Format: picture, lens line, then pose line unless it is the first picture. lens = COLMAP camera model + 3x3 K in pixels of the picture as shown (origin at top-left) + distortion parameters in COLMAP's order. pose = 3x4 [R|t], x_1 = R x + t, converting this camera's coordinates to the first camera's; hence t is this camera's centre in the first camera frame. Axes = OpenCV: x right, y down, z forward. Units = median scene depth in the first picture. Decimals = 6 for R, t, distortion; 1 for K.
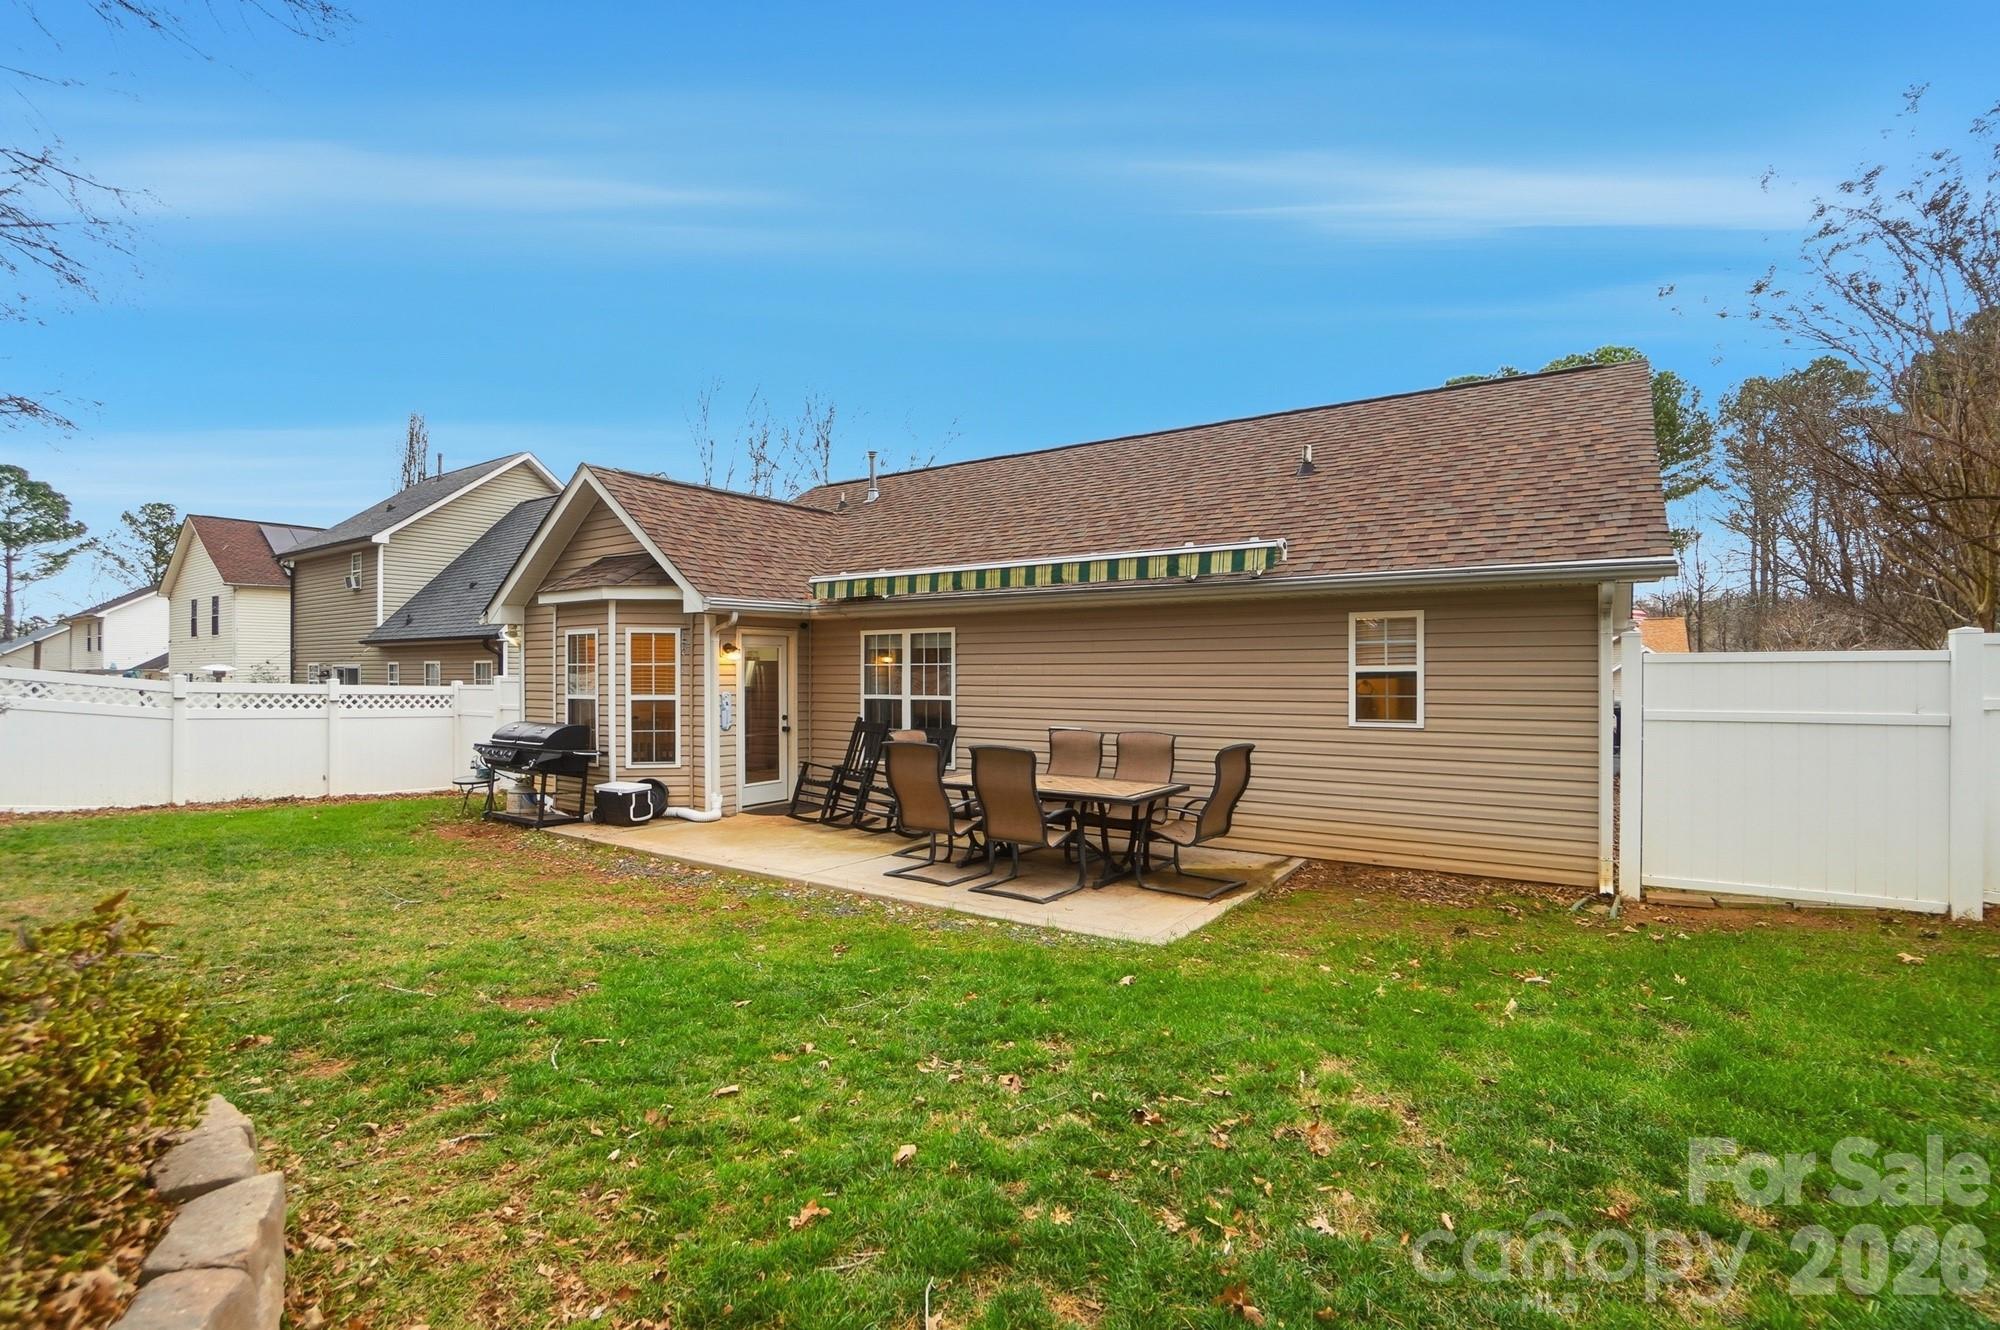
lens RADIAL K [[902.0, 0, 1009.8], [0, 902.0, 666.0], [0, 0, 1]] dist [-0.041294, 0.009195]
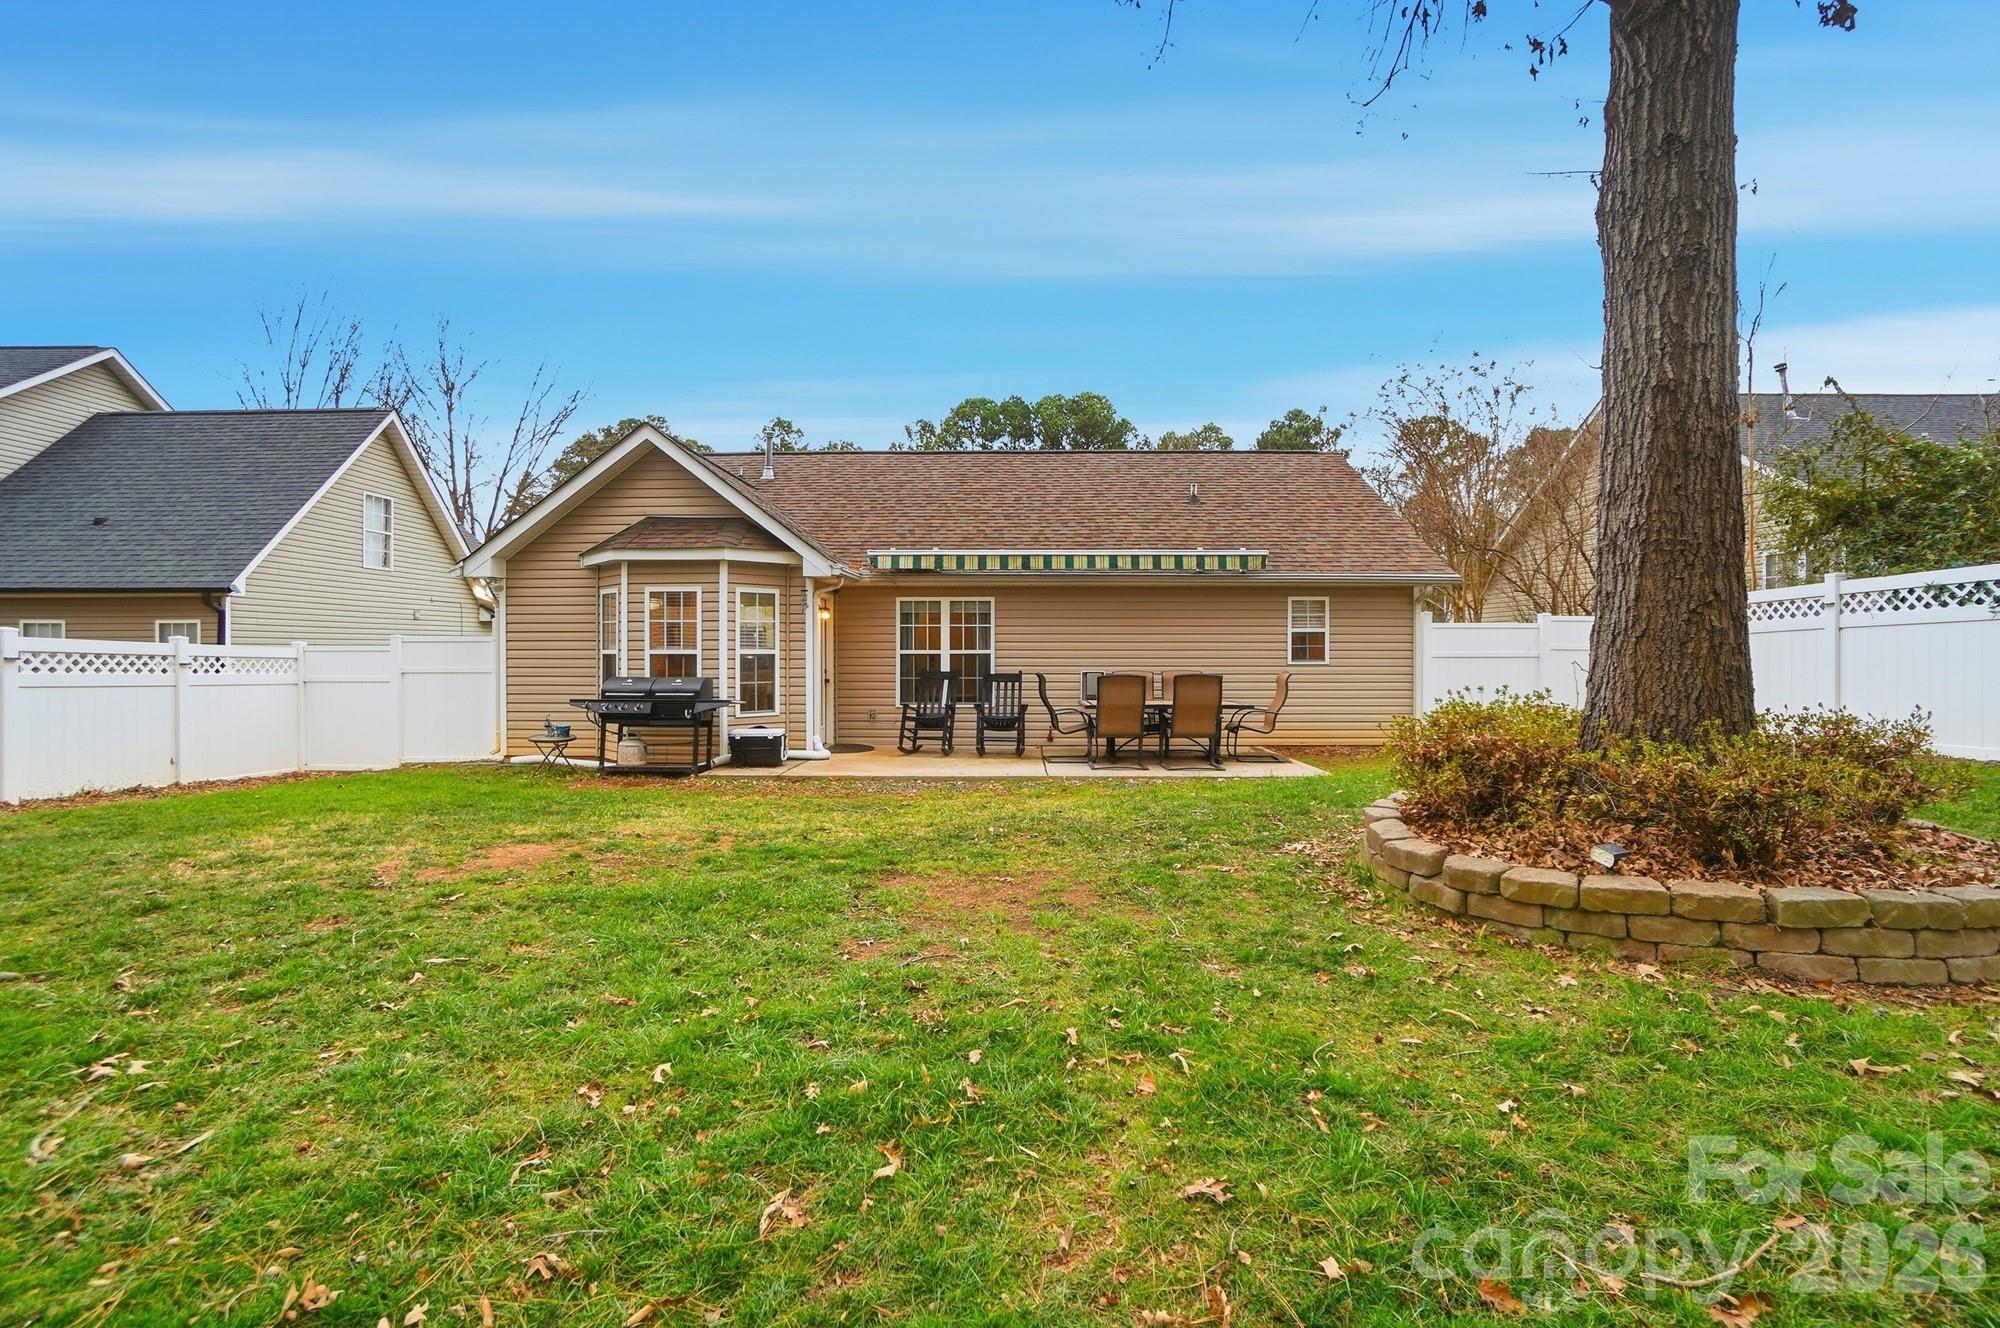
lens RADIAL K [[902.0, 0, 989.5], [0, 902.0, 636.6], [0, 0, 1]] dist [-0.041294, 0.009195]
pose [[0.836317, 0.010554, 0.548145, -0.766549], [-0.003412, 0.999896, -0.014047, 0.031355], [-0.548236, 0.009877, 0.836265, -0.073339]]
